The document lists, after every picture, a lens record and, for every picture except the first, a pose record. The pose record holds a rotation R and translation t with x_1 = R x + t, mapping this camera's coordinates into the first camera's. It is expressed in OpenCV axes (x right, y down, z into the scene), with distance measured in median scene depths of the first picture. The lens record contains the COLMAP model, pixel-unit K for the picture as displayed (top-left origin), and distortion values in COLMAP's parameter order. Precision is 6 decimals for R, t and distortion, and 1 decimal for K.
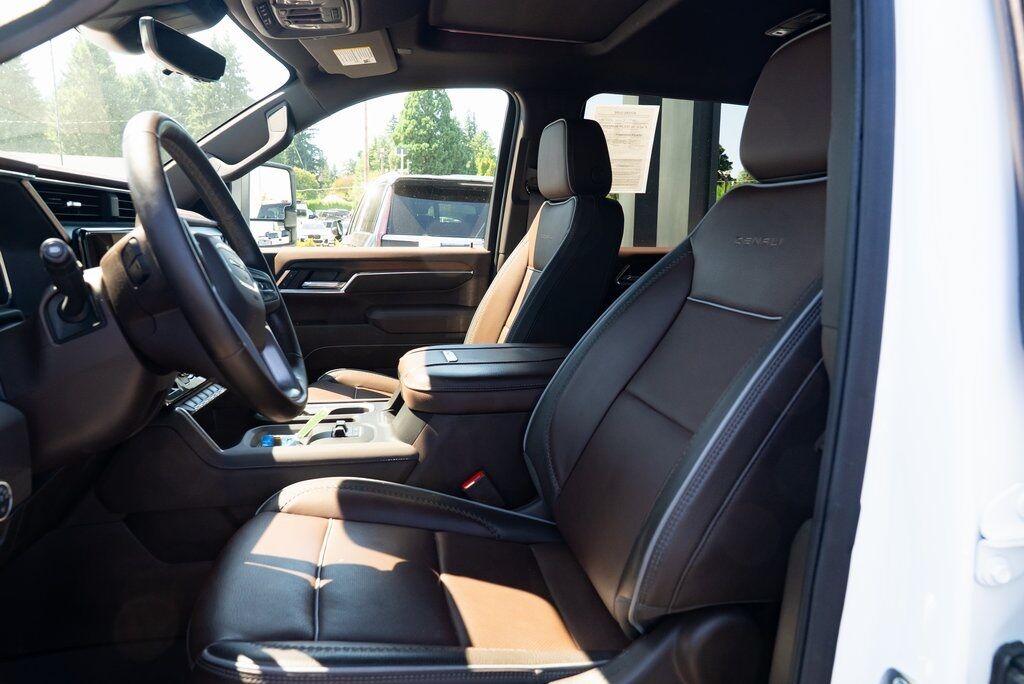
lens RADIAL K [[701.6, 0, 522.3], [0, 701.6, 344.7], [0, 0, 1]] dist [-0.033762, 0.023014]
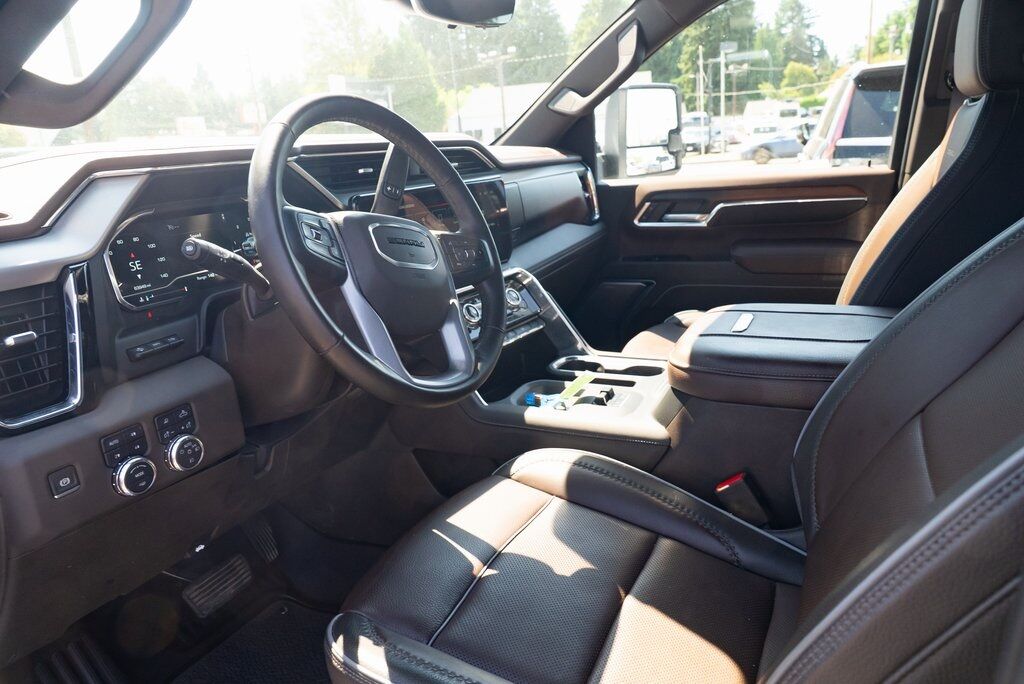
lens RADIAL K [[701.6, 0, 512.5], [0, 701.6, 342.7], [0, 0, 1]] dist [-0.033762, 0.023014]
pose [[0.777624, 0.100510, -0.620644, 0.147075], [-0.018927, 0.990434, 0.136681, -0.050097], [0.628445, -0.094539, 0.772088, 0.149054]]
